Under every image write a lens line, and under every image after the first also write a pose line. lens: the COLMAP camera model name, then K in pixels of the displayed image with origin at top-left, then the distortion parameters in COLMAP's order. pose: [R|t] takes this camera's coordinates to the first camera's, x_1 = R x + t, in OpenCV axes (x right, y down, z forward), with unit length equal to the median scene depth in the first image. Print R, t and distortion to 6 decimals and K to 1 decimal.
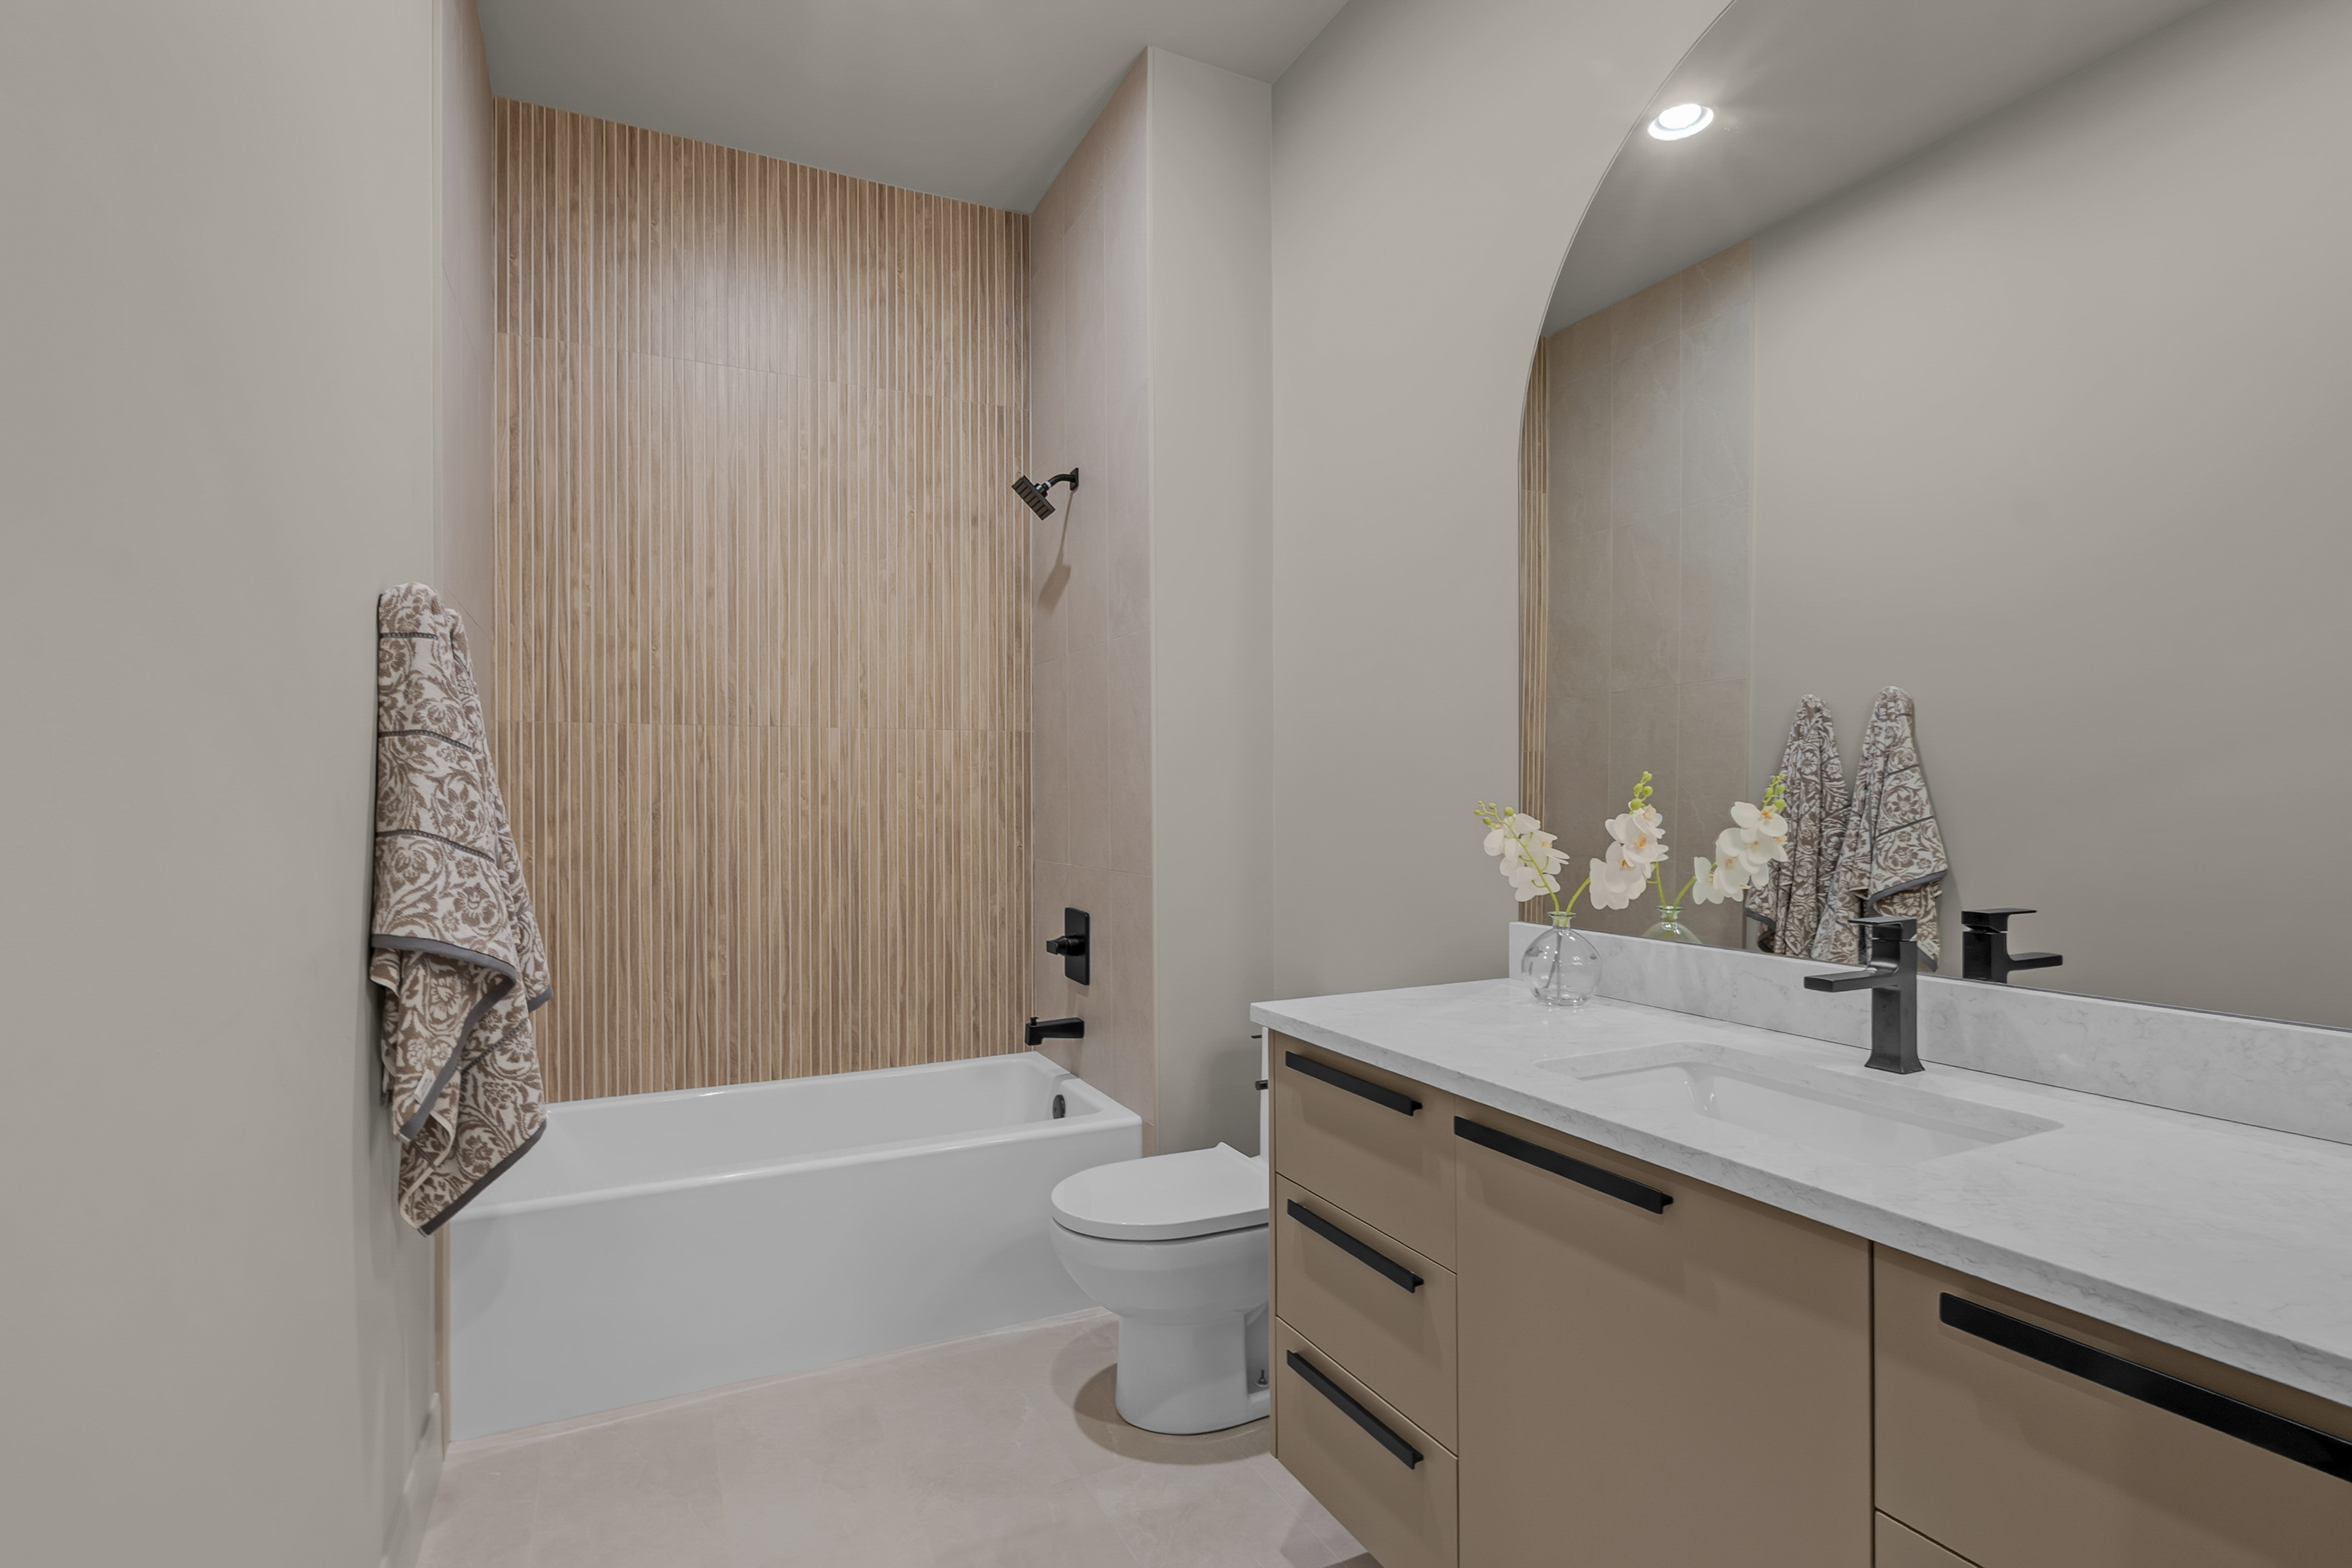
lens RADIAL K [[1134.0, 0, 1135.7], [0, 1134.0, 783.0], [0, 0, 1]] dist [-0.005144, 0.000572]
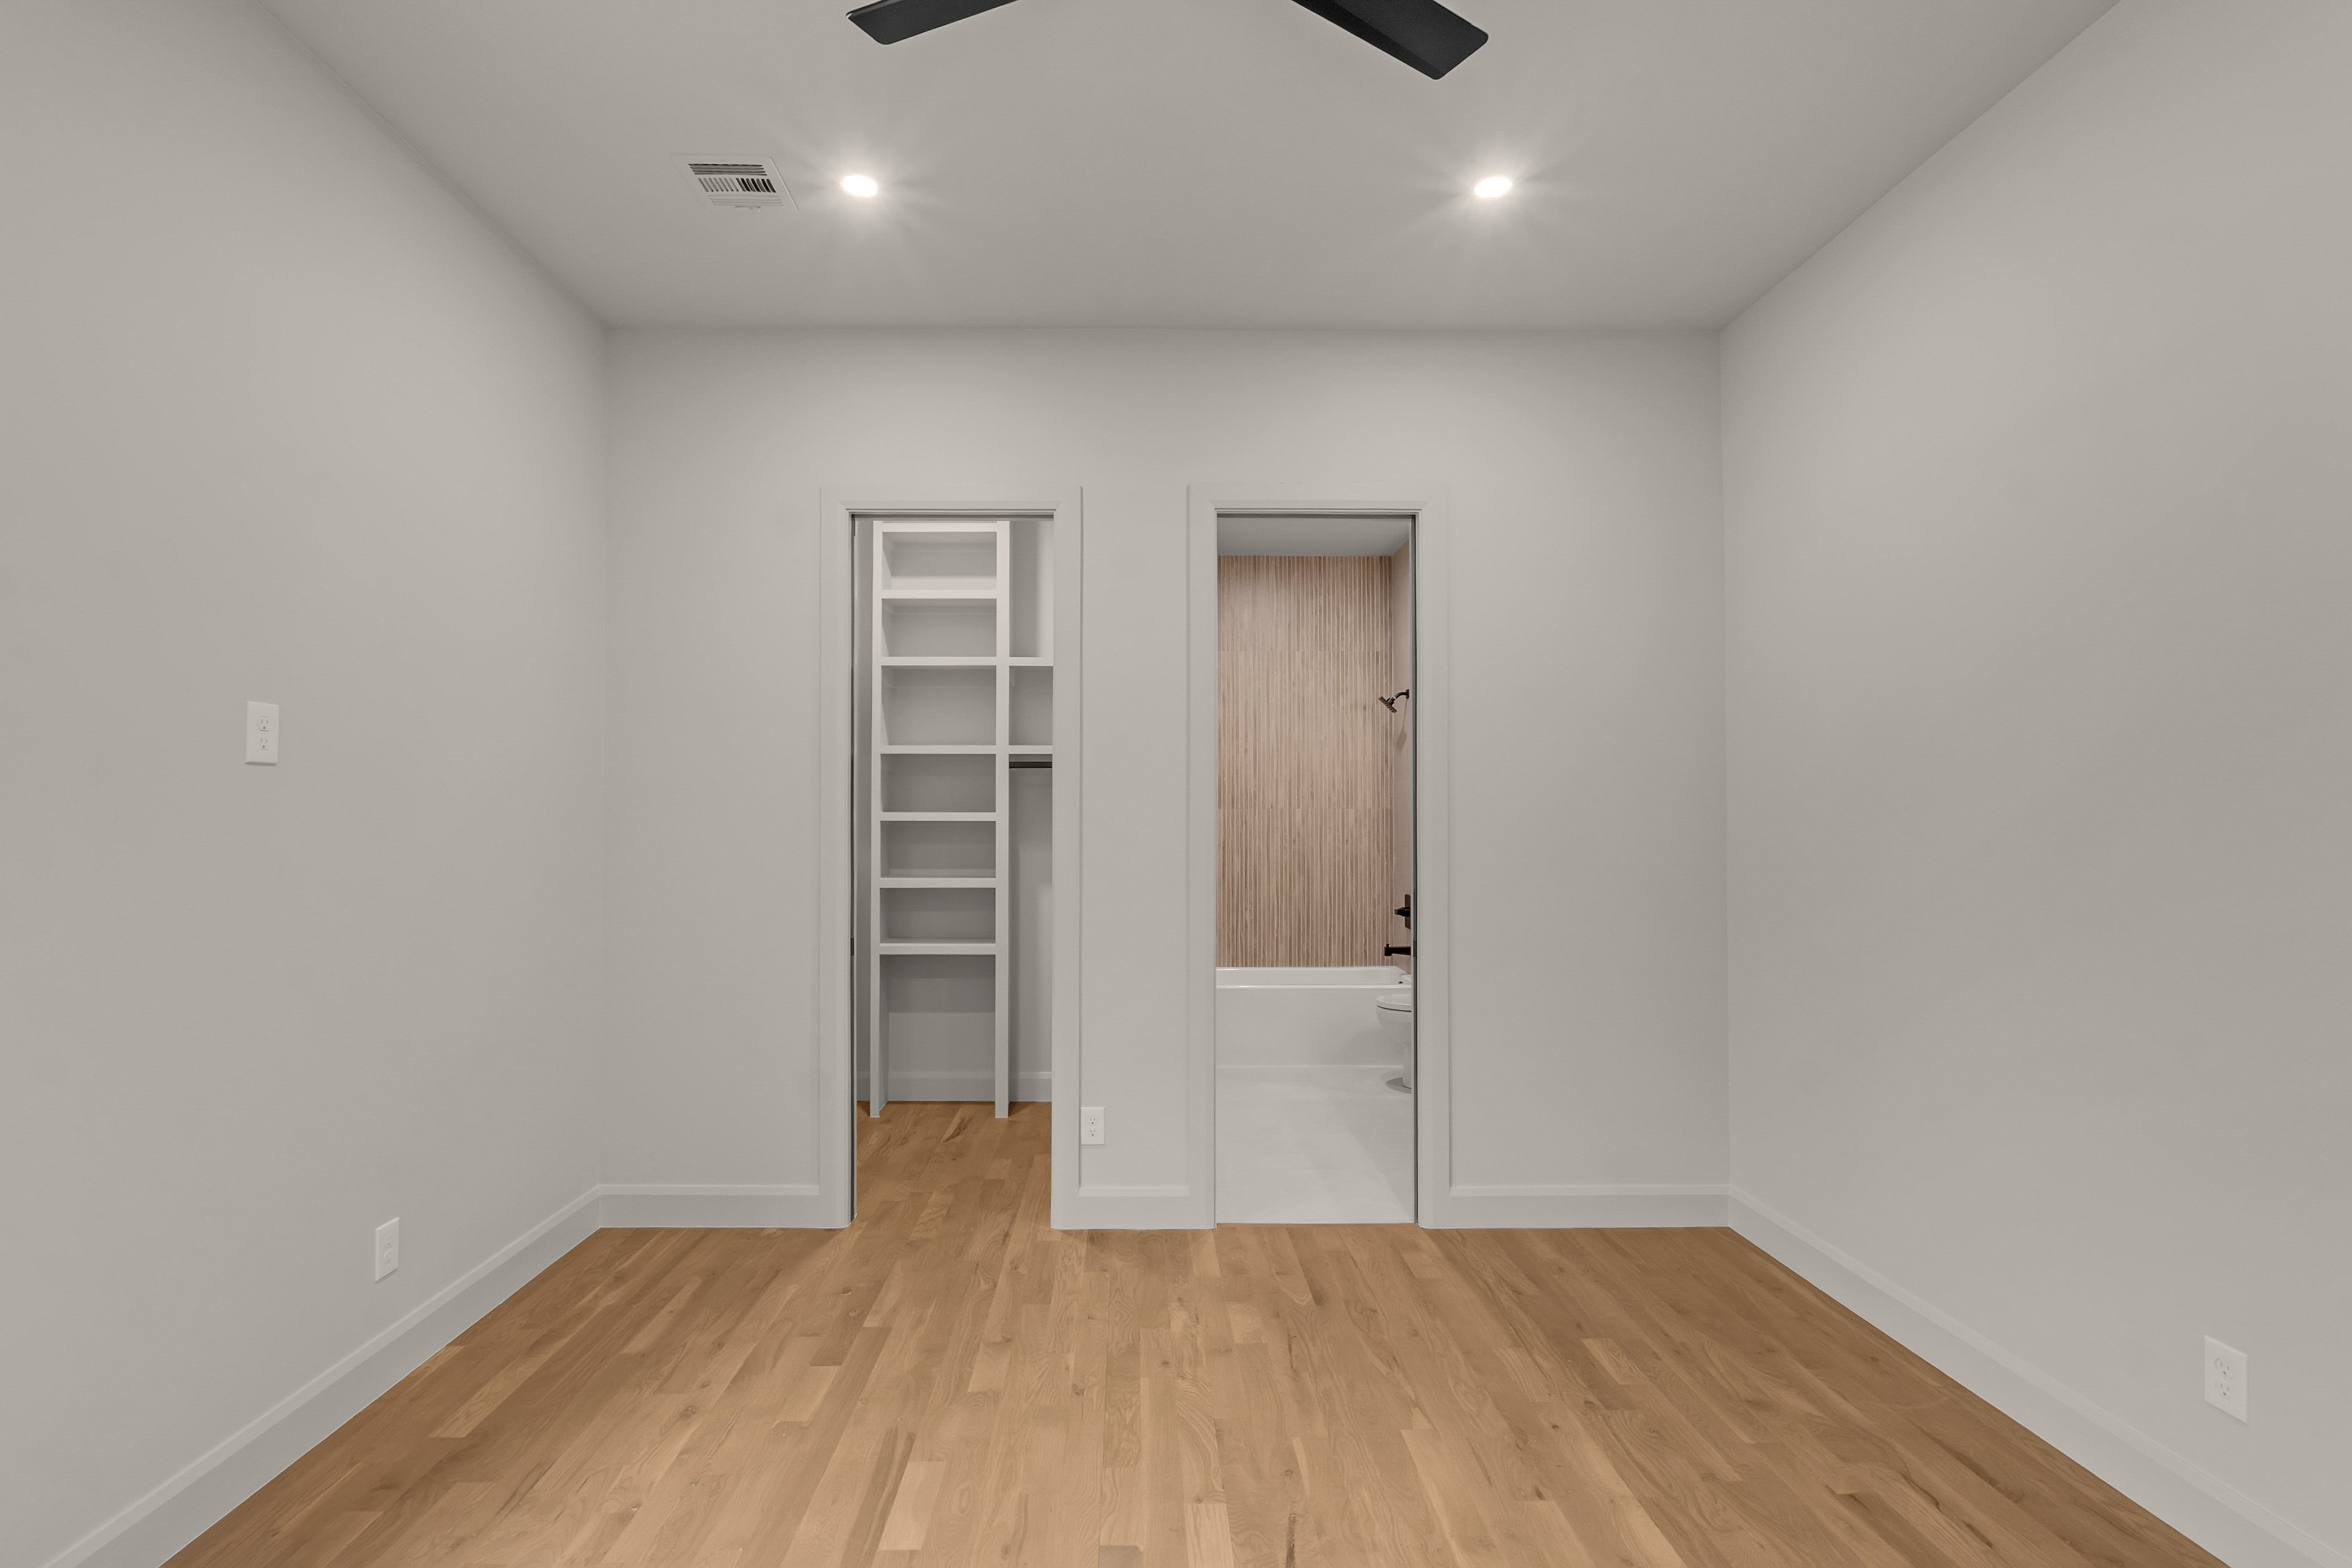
lens RADIAL K [[1134.0, 0, 1169.8], [0, 1134.0, 788.8], [0, 0, 1]] dist [-0.005144, 0.000572]
pose [[0.926705, -0.004085, -0.375768, 0.333166], [-0.001159, 0.999905, -0.013730, -0.058467], [0.375789, 0.013159, 0.926612, -1.148162]]
